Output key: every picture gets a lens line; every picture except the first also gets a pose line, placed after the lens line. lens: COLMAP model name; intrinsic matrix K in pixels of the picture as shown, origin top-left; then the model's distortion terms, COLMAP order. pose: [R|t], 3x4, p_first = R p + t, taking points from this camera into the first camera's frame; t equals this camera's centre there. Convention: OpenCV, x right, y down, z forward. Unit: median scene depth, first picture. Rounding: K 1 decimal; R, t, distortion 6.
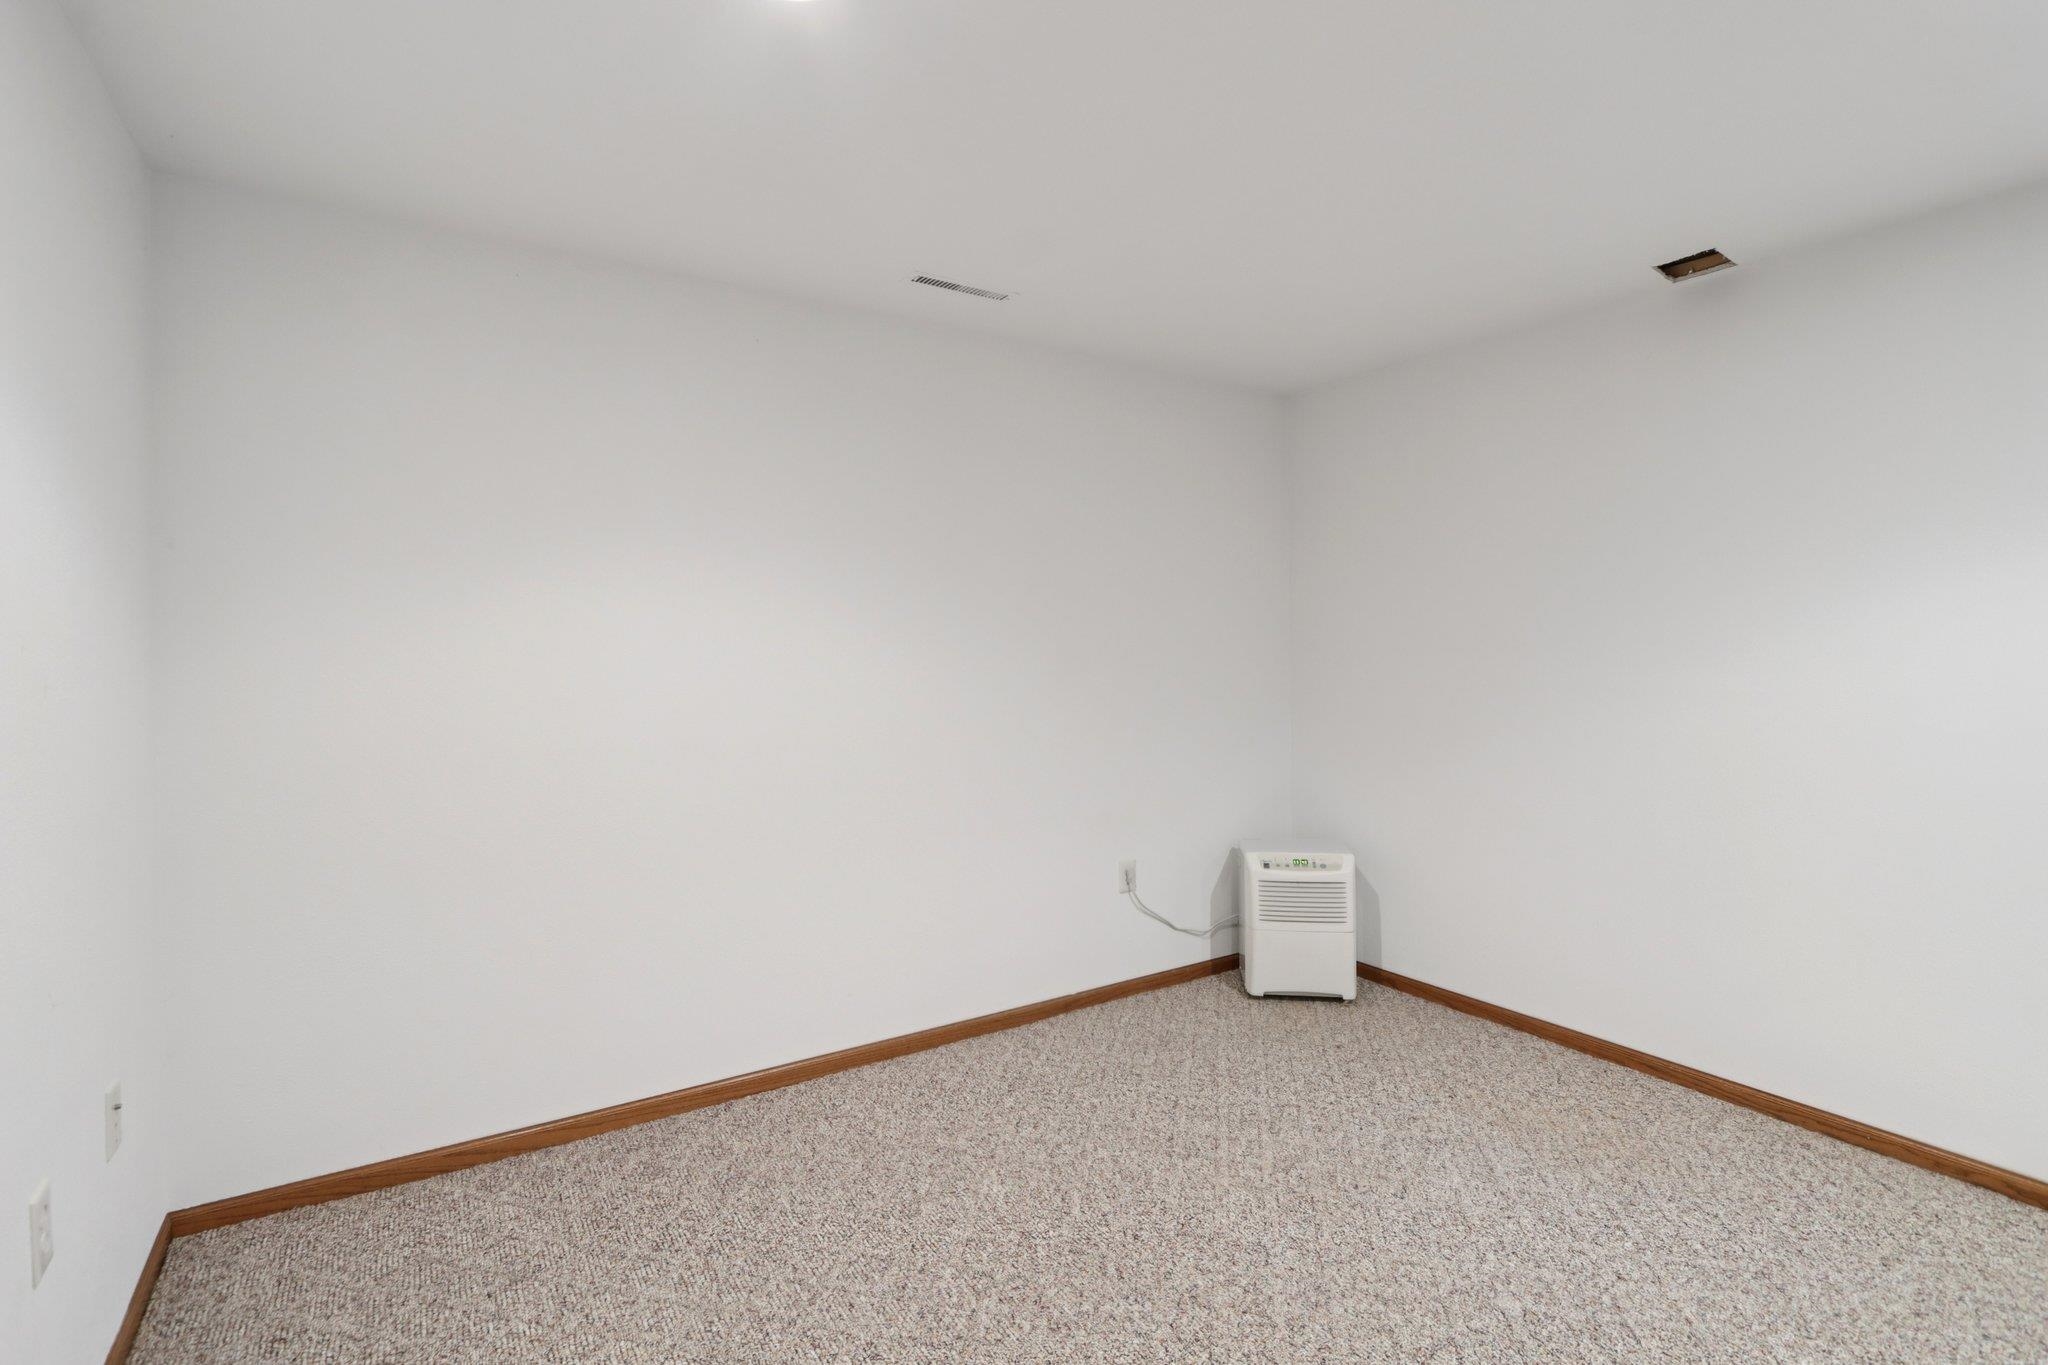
lens RADIAL K [[950.2, 0, 1024.5], [0, 950.2, 680.6], [0, 0, 1]] dist [-0.013171, 0.001574]
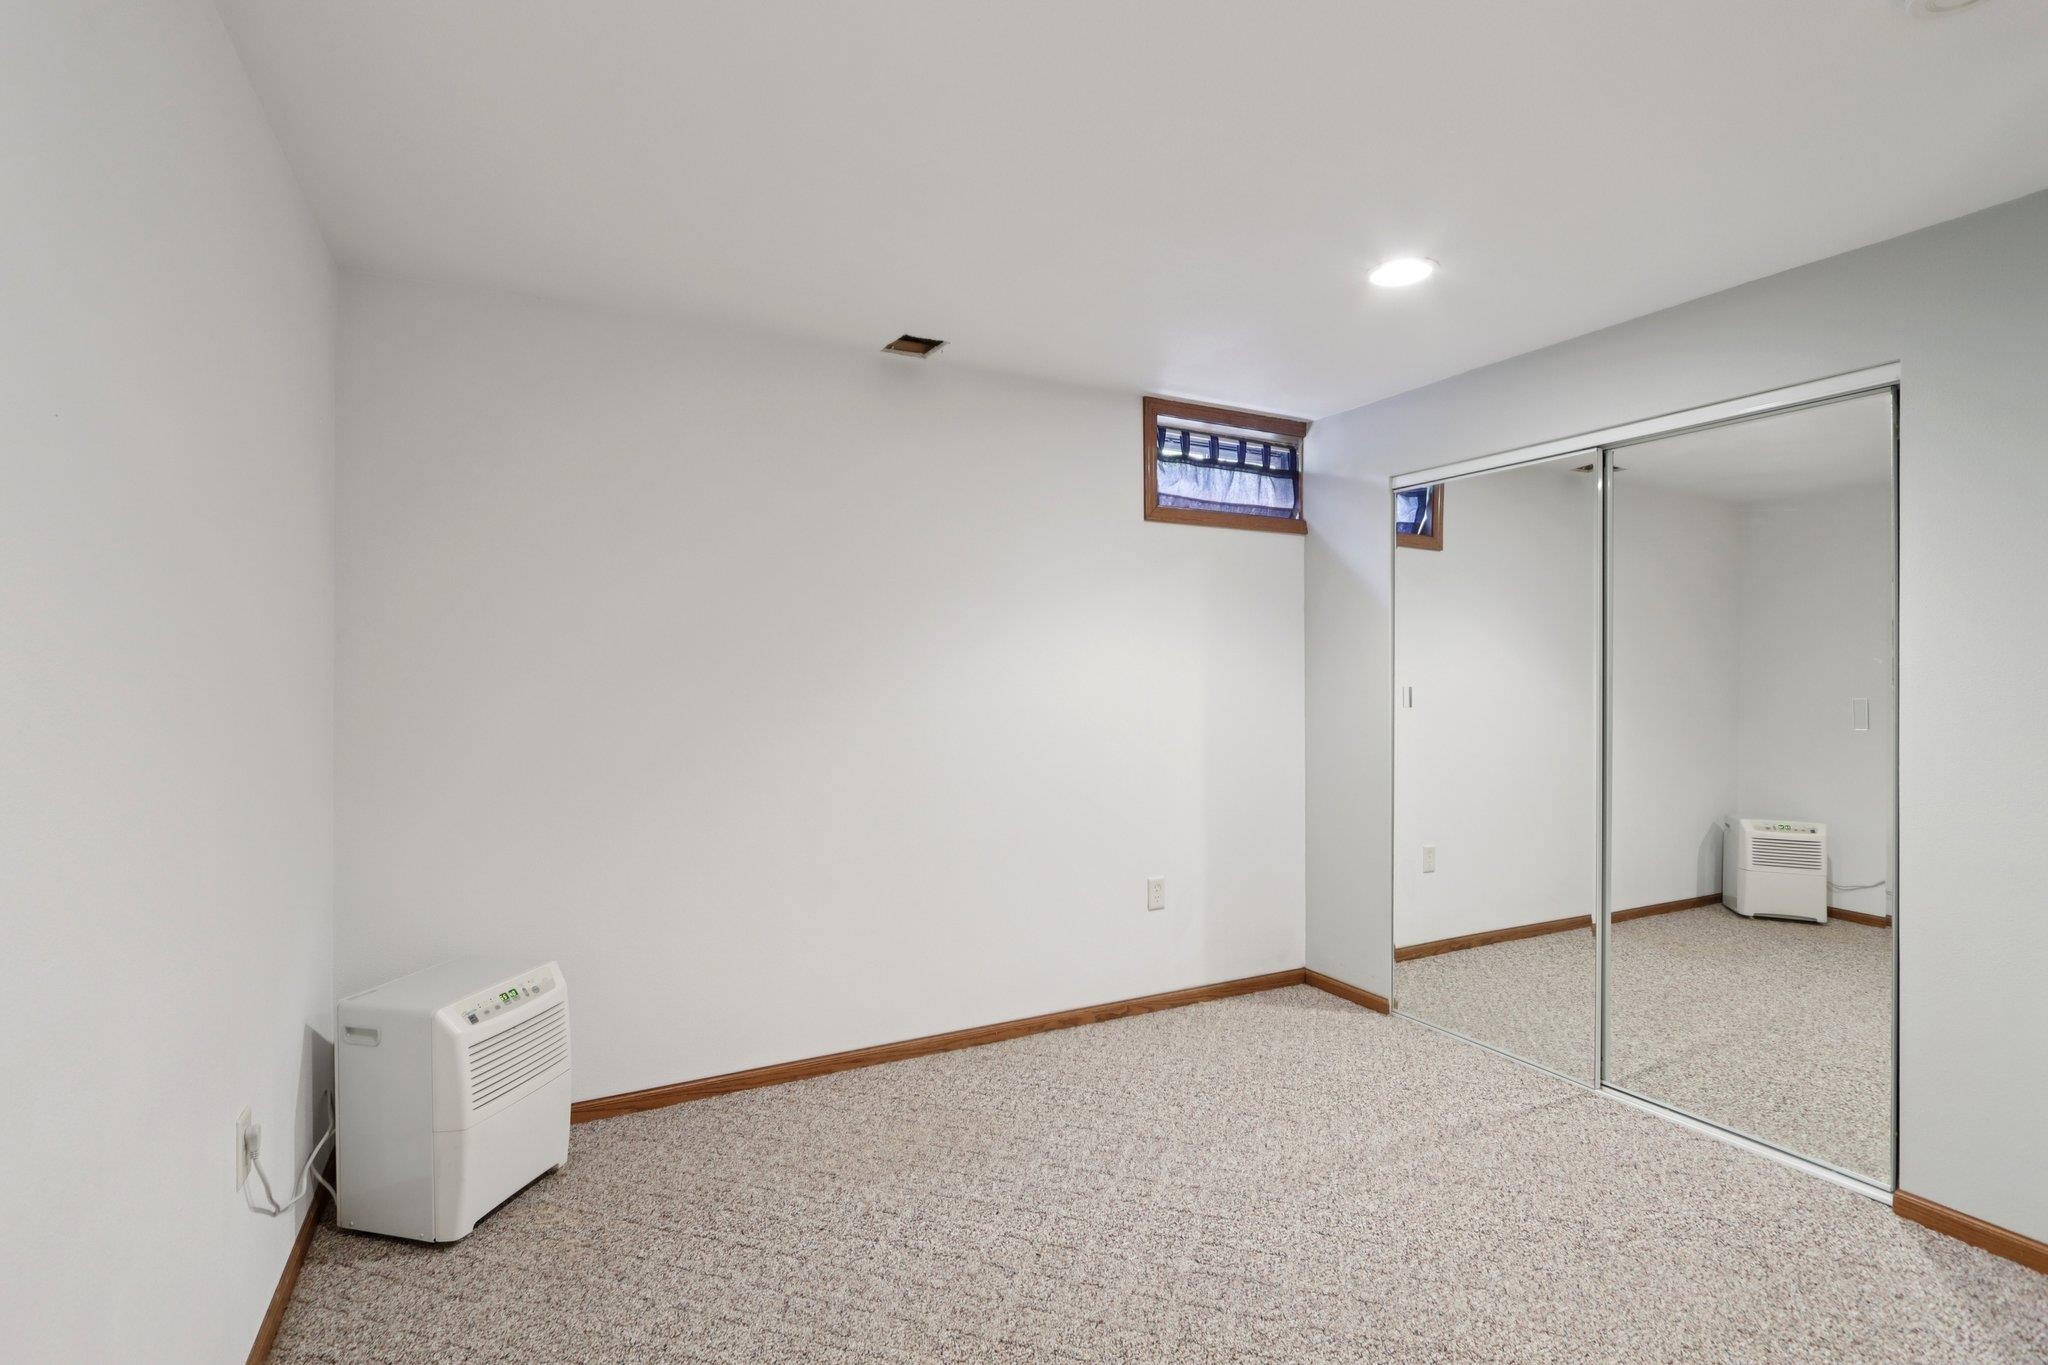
lens RADIAL K [[950.2, 0, 1022.8], [0, 950.2, 676.5], [0, 0, 1]] dist [-0.013171, 0.001574]
pose [[0.099442, -0.000191, 0.995043, -0.389884], [0.032682, 0.999461, -0.003074, -0.020499], [-0.994506, 0.032826, 0.099395, 0.674477]]
